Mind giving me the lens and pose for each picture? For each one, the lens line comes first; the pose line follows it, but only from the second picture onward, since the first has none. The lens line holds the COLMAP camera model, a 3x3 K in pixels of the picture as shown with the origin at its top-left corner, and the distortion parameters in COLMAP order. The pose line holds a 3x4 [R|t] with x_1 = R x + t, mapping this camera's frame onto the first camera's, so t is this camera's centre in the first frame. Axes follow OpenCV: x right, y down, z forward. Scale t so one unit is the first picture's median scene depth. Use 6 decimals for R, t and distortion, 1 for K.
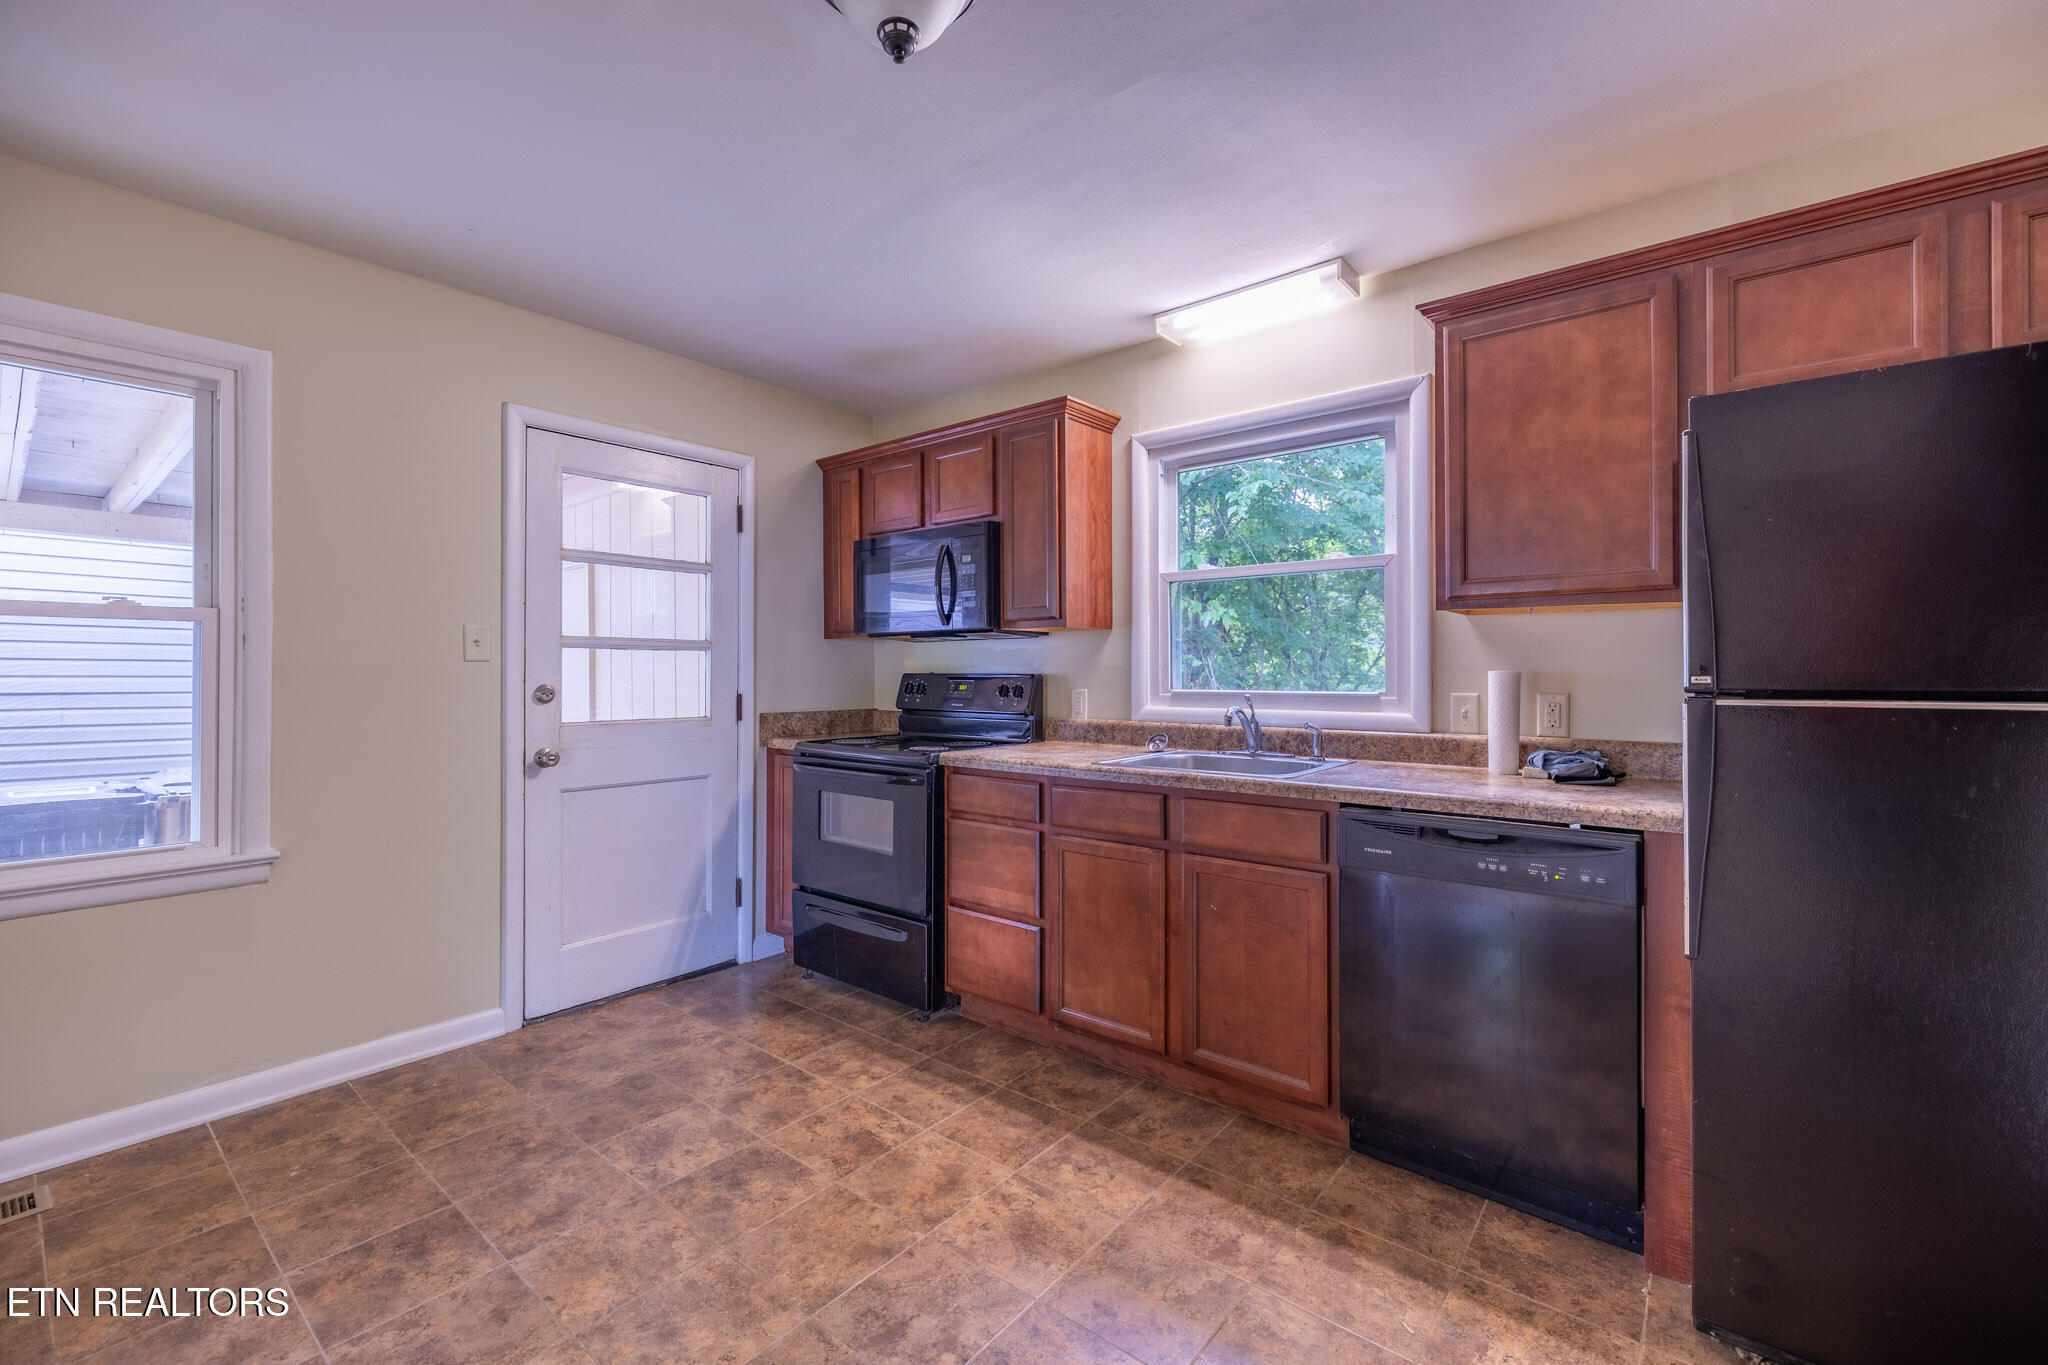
lens RADIAL K [[855.9, 0, 1016.7], [0, 855.9, 672.1], [0, 0, 1]] dist [0.000474, -0.000067]
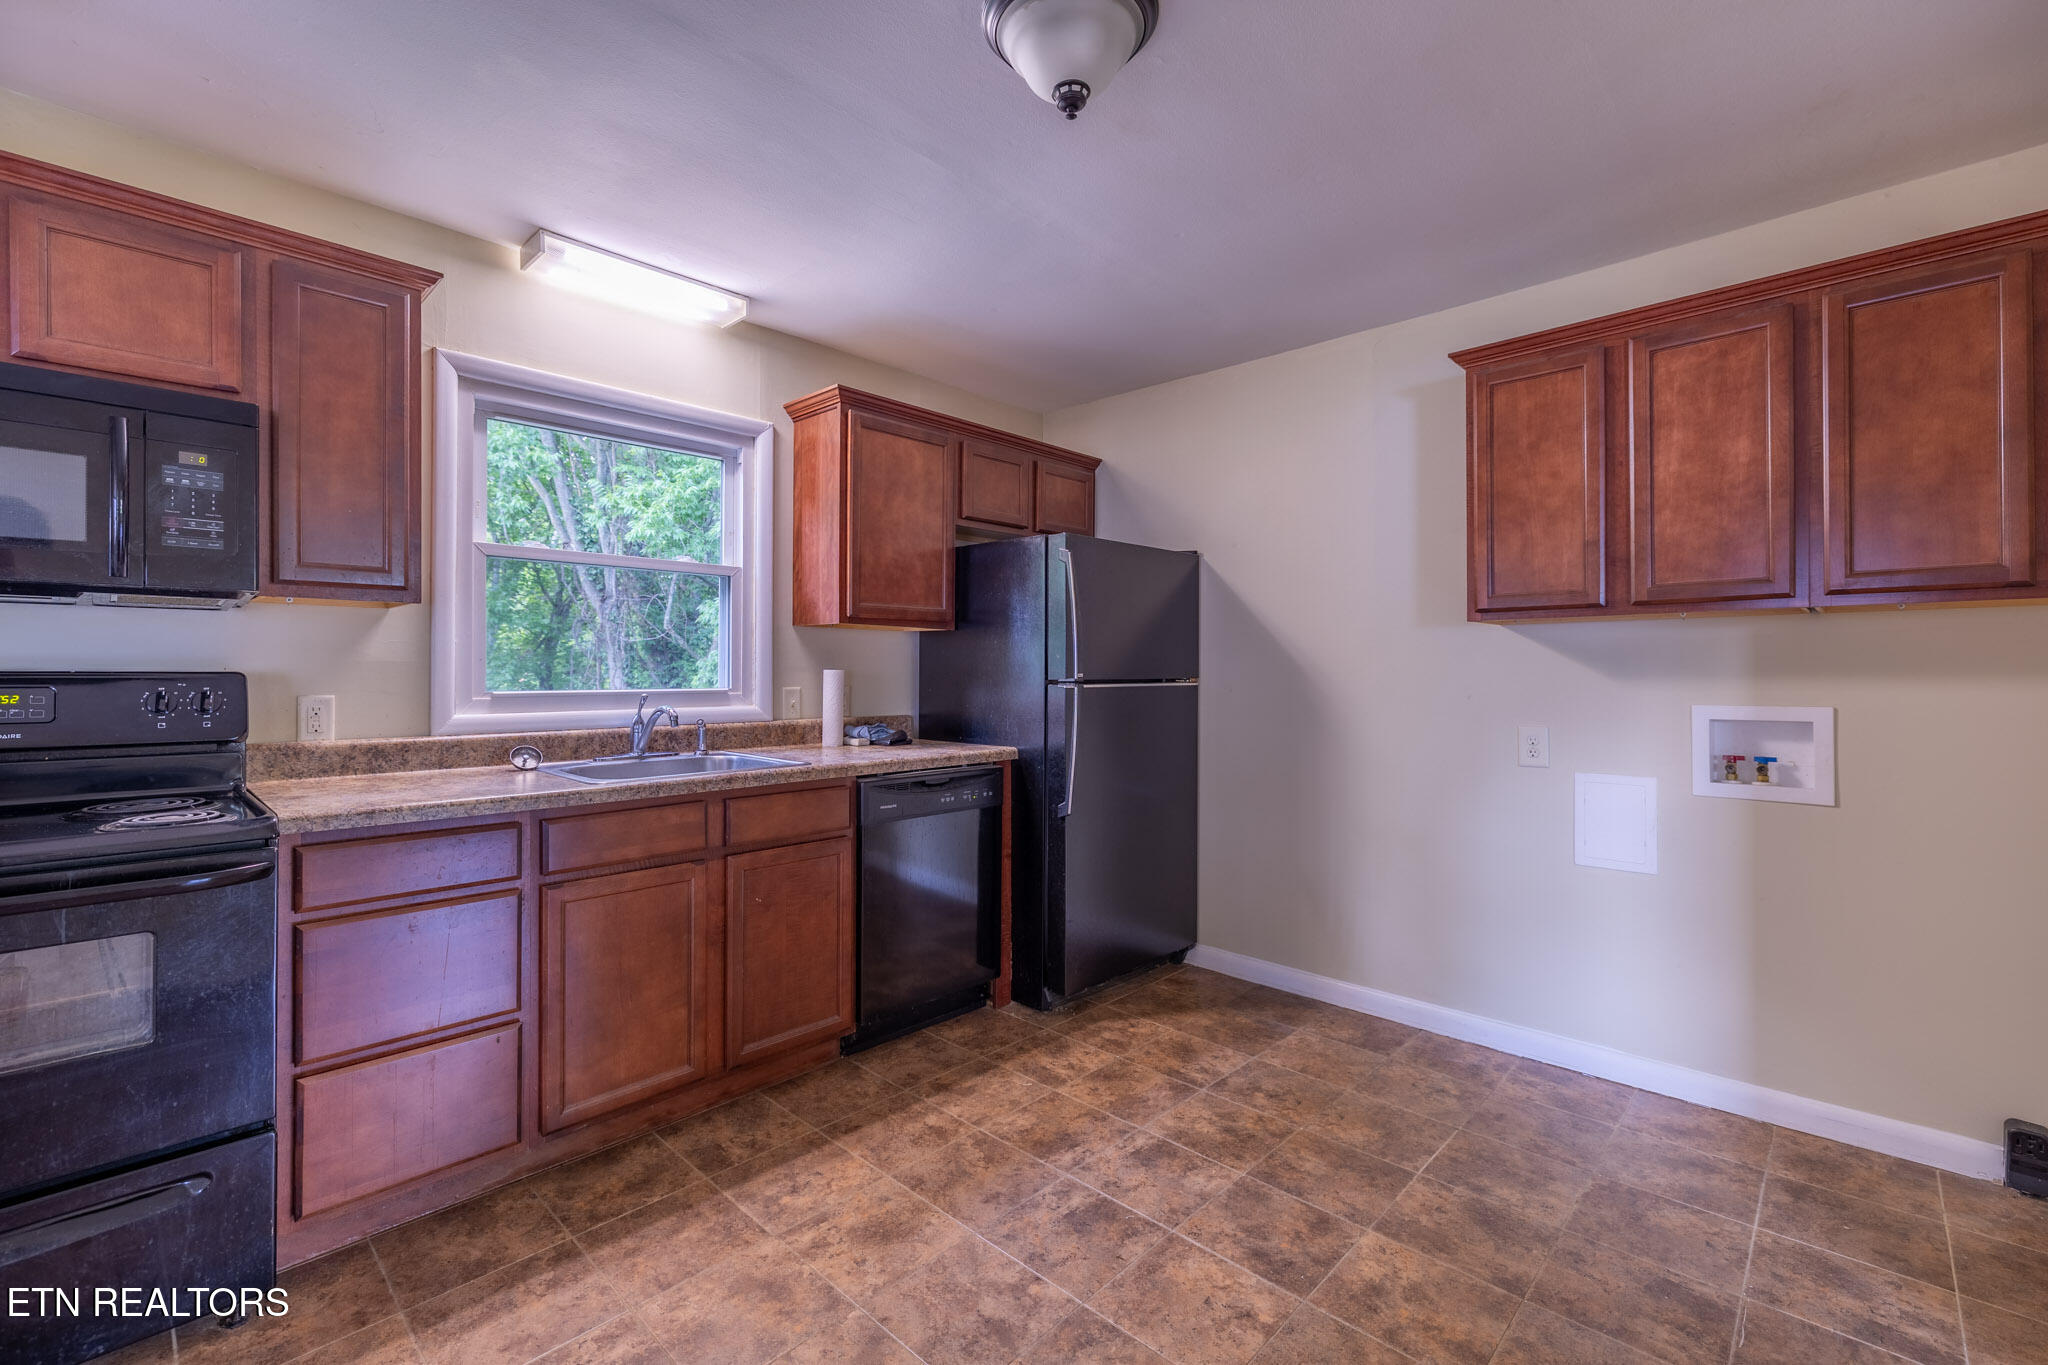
lens RADIAL K [[873.5, 0, 1018.3], [0, 873.5, 672.0], [0, 0, 1]] dist [-0.001372, -0.000012]
pose [[0.077145, -0.001294, 0.997019, -0.685243], [-0.003465, 0.999993, 0.001566, -0.001004], [-0.997014, -0.003576, 0.077140, 0.529830]]
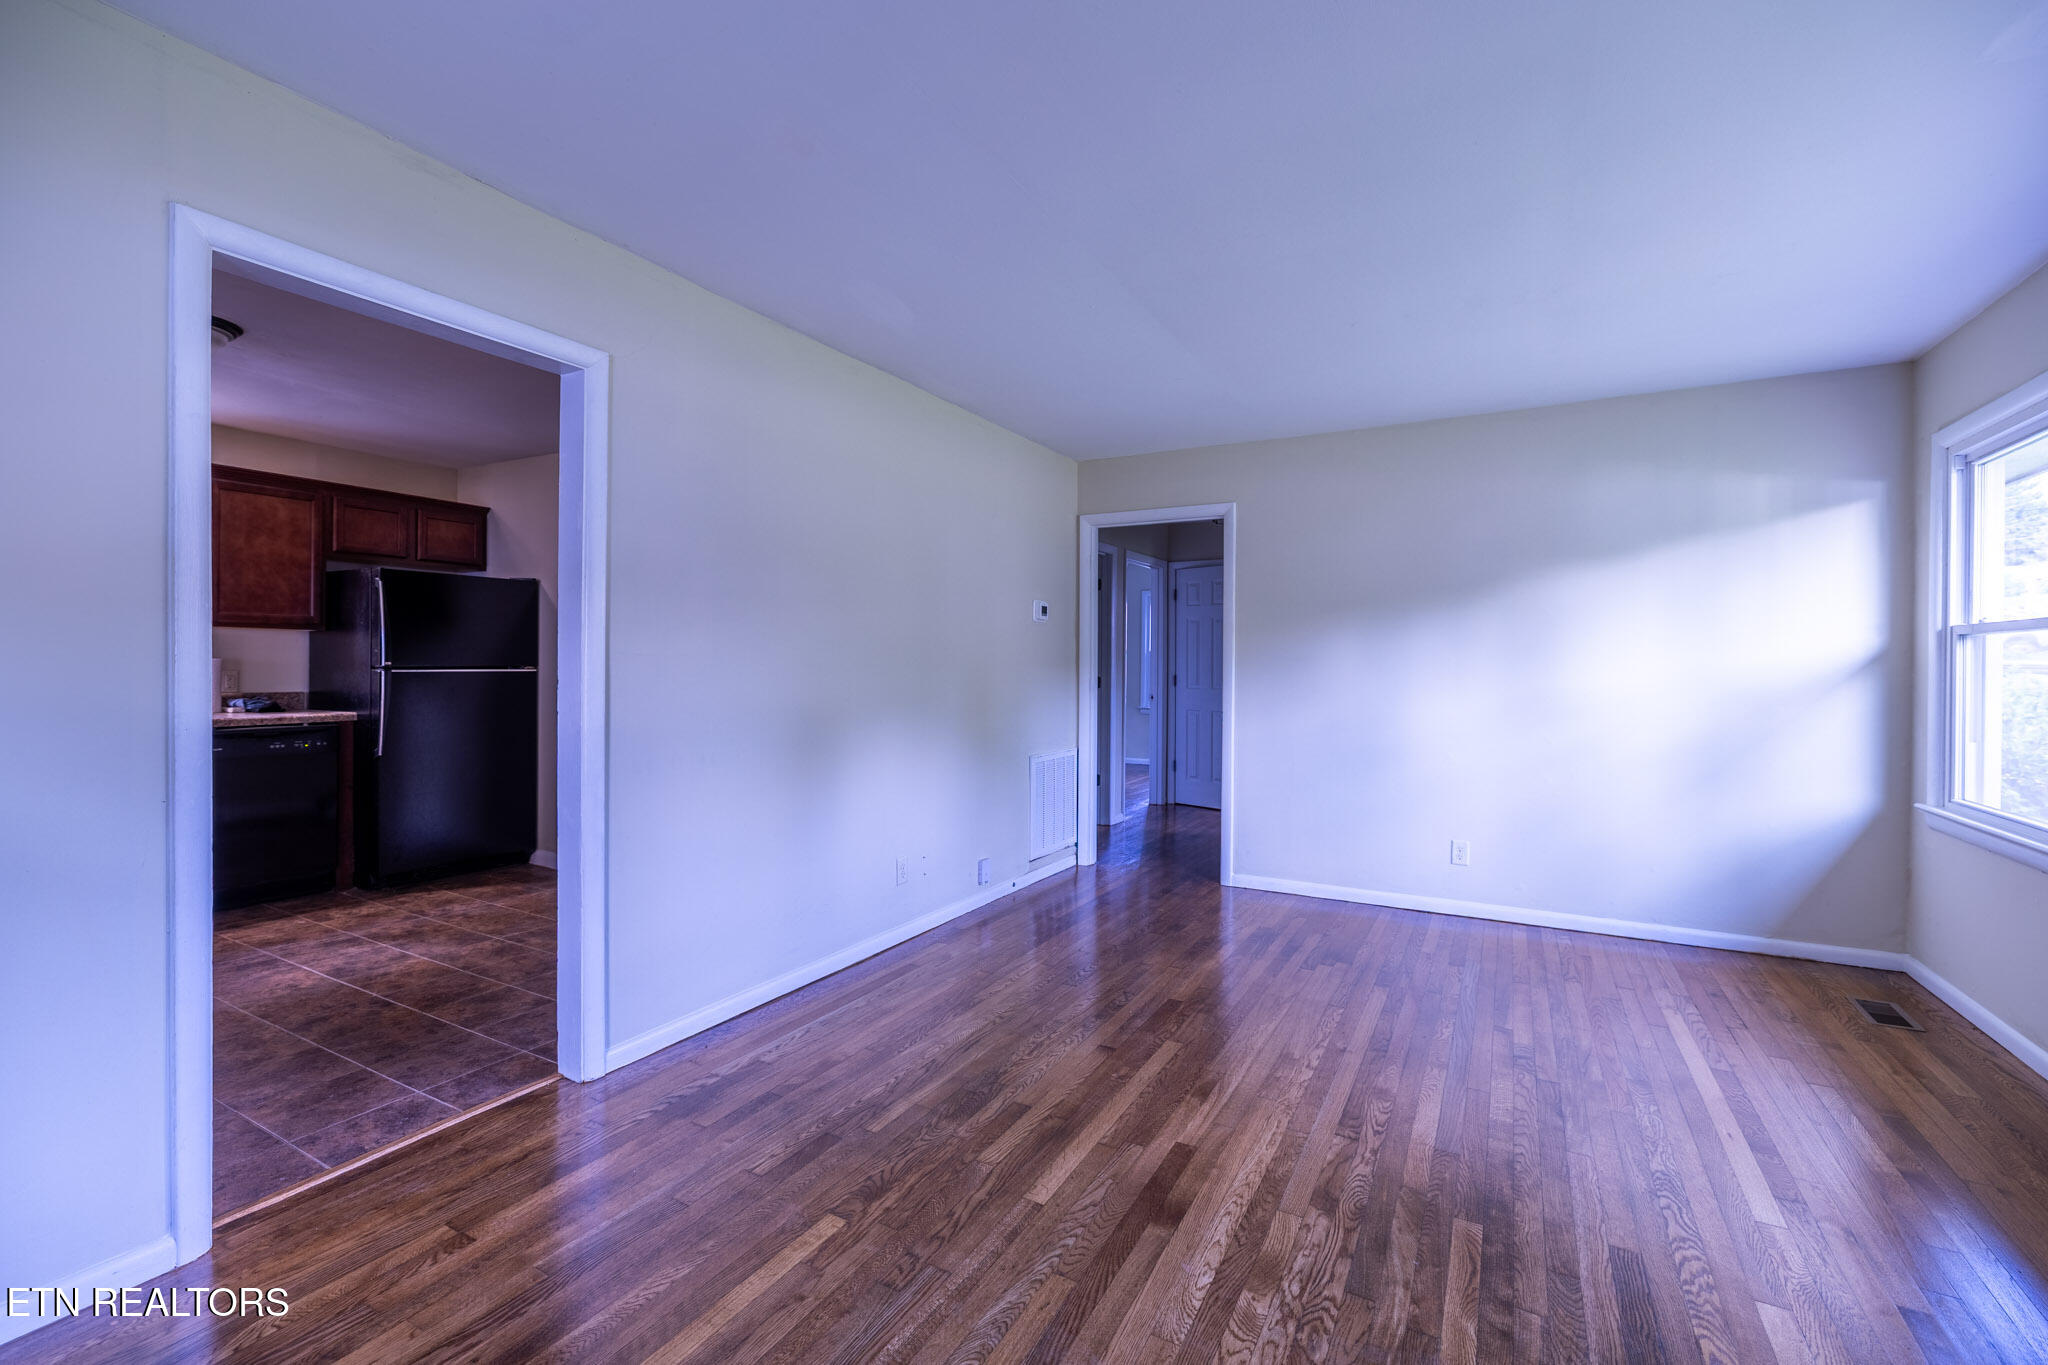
lens RADIAL K [[868.8, 0, 1017.6], [0, 868.8, 672.4], [0, 0, 1]] dist [-0.000550, -0.000104]
pose [[-0.172375, -0.009490, 0.984986, -1.419525], [-0.010705, 0.999913, 0.007760, -0.003855], [-0.984973, -0.009206, -0.172462, -0.365305]]
